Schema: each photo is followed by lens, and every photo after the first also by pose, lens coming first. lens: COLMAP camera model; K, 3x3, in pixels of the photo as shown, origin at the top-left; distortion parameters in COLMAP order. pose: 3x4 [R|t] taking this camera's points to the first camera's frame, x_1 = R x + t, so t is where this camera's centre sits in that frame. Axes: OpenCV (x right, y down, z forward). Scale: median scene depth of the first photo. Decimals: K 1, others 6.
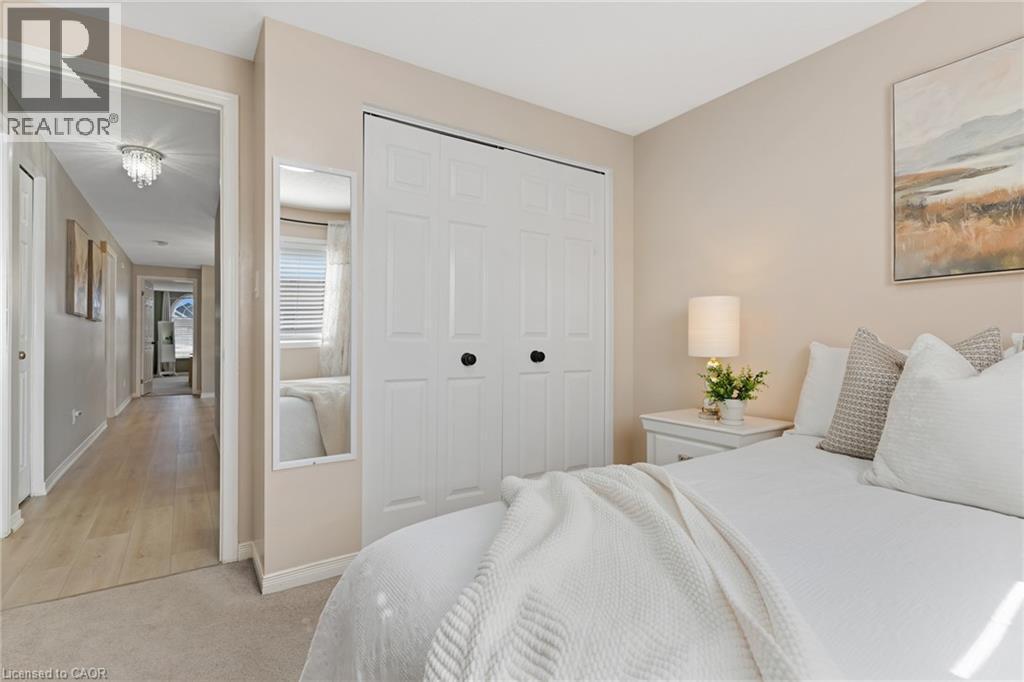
lens RADIAL K [[496.5, 0, 514.7], [0, 496.5, 344.6], [0, 0, 1]] dist [-0.000202, 0.000218]
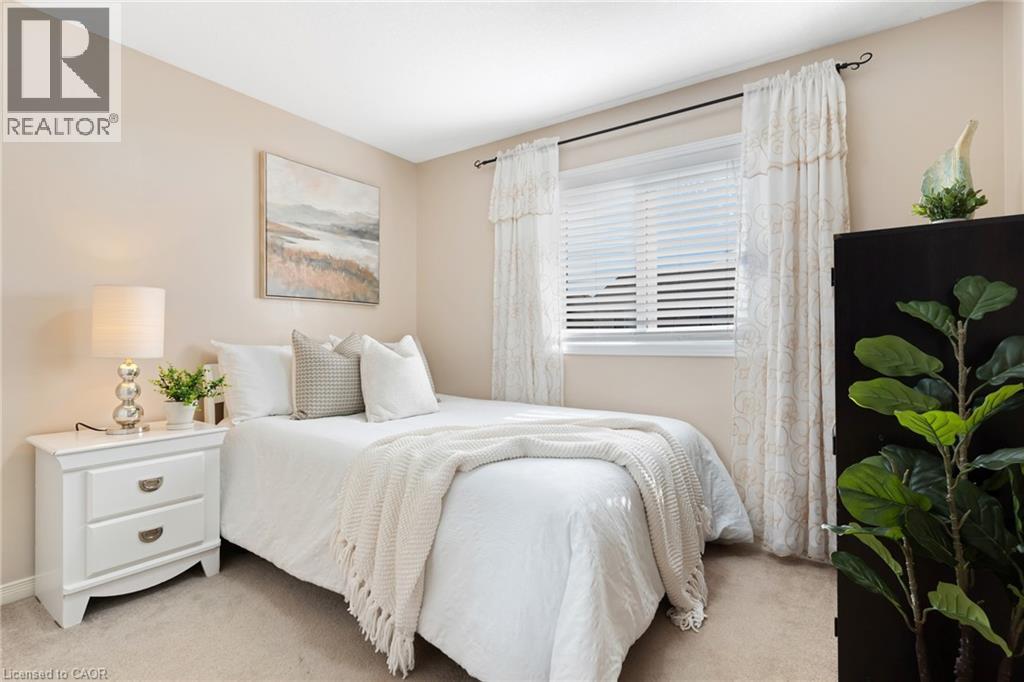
lens RADIAL K [[496.5, 0, 509.7], [0, 496.5, 337.5], [0, 0, 1]] dist [-0.000202, 0.000218]
pose [[-0.366347, 0.000445, 0.930478, -0.820580], [-0.000393, 1.000000, -0.000633, -0.013286], [-0.930478, -0.000598, -0.366346, 0.949431]]
